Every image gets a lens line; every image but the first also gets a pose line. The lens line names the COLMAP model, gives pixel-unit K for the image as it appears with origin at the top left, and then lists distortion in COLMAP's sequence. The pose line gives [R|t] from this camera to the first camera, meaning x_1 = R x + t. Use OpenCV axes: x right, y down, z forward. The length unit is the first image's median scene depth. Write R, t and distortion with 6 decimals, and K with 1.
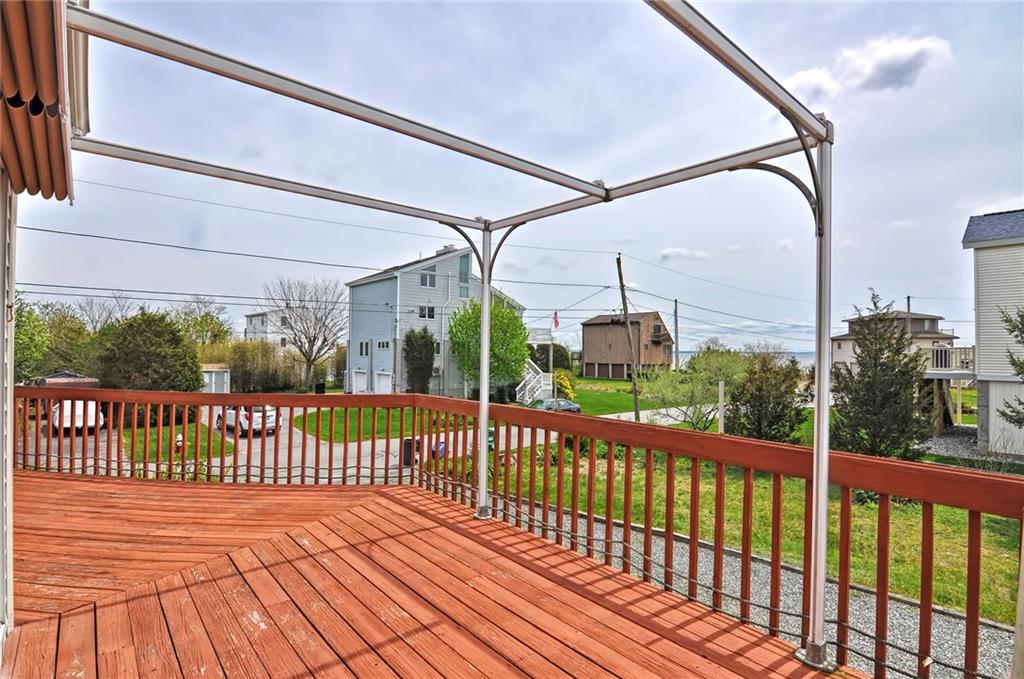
lens RADIAL K [[501.2, 0, 512.2], [0, 501.2, 344.7], [0, 0, 1]] dist [-0.014552, -0.002031]
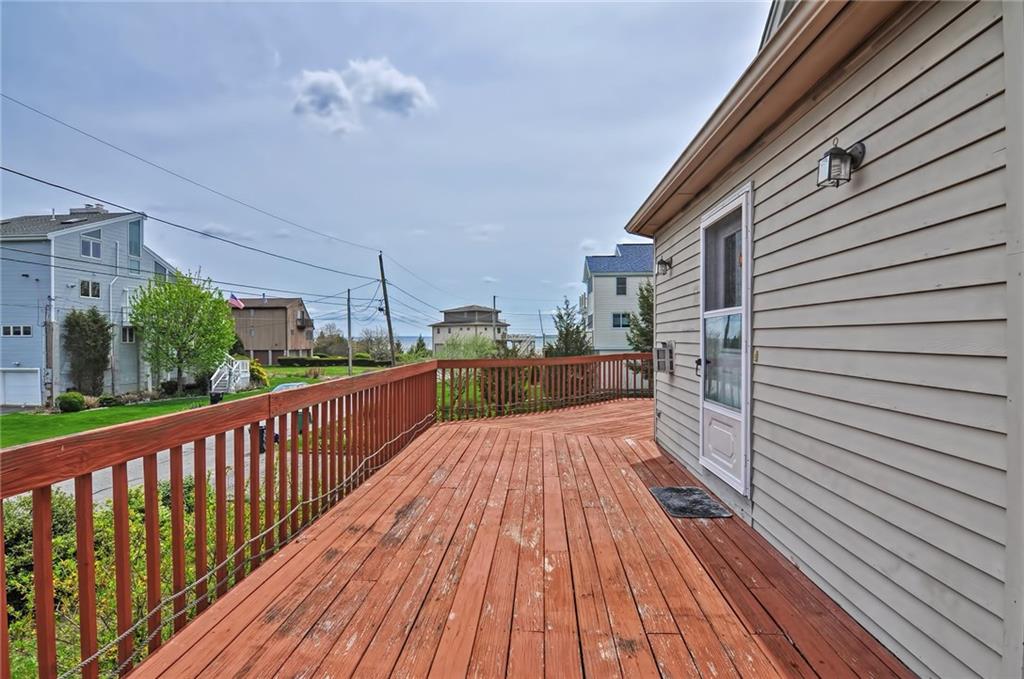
lens RADIAL K [[501.2, 0, 506.6], [0, 501.2, 337.4], [0, 0, 1]] dist [-0.014552, -0.002031]
pose [[0.694543, -0.011176, 0.719364, -0.275729], [0.000935, 0.999893, 0.014631, 0.000404], [-0.719451, -0.009490, 0.694479, -0.012871]]
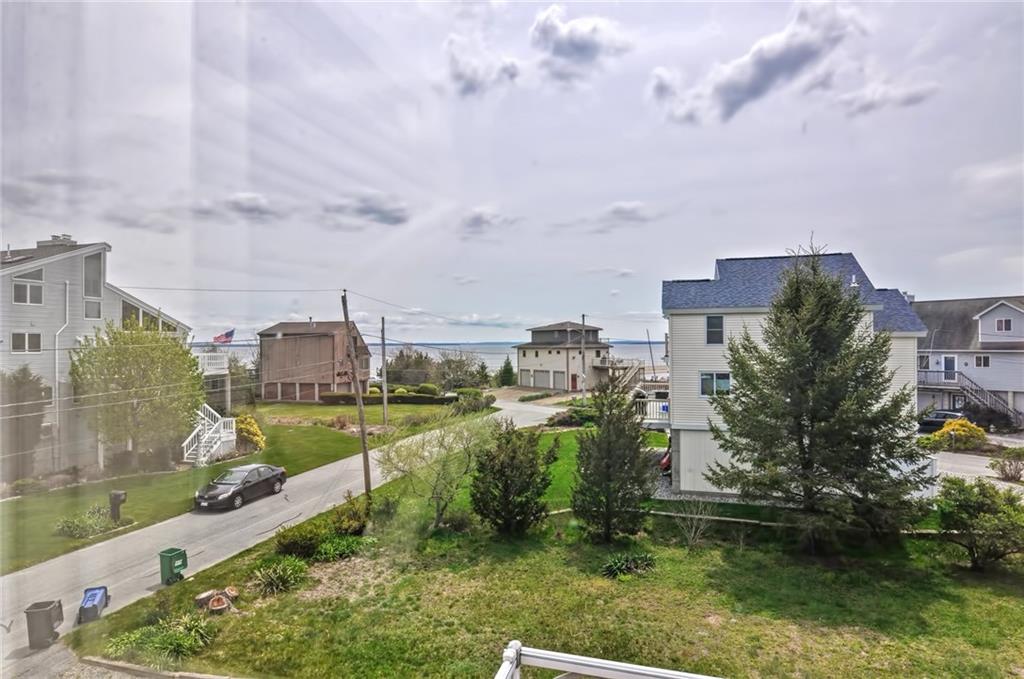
lens RADIAL K [[570.5, 0, 503.0], [0, 570.5, 343.5], [0, 0, 1]] dist [-0.005026, -0.003774]
pose [[0.841156, -0.011730, 0.540666, -0.048579], [0.005989, 0.999905, 0.012377, -0.068665], [-0.540760, -0.007173, 0.841146, 0.047165]]
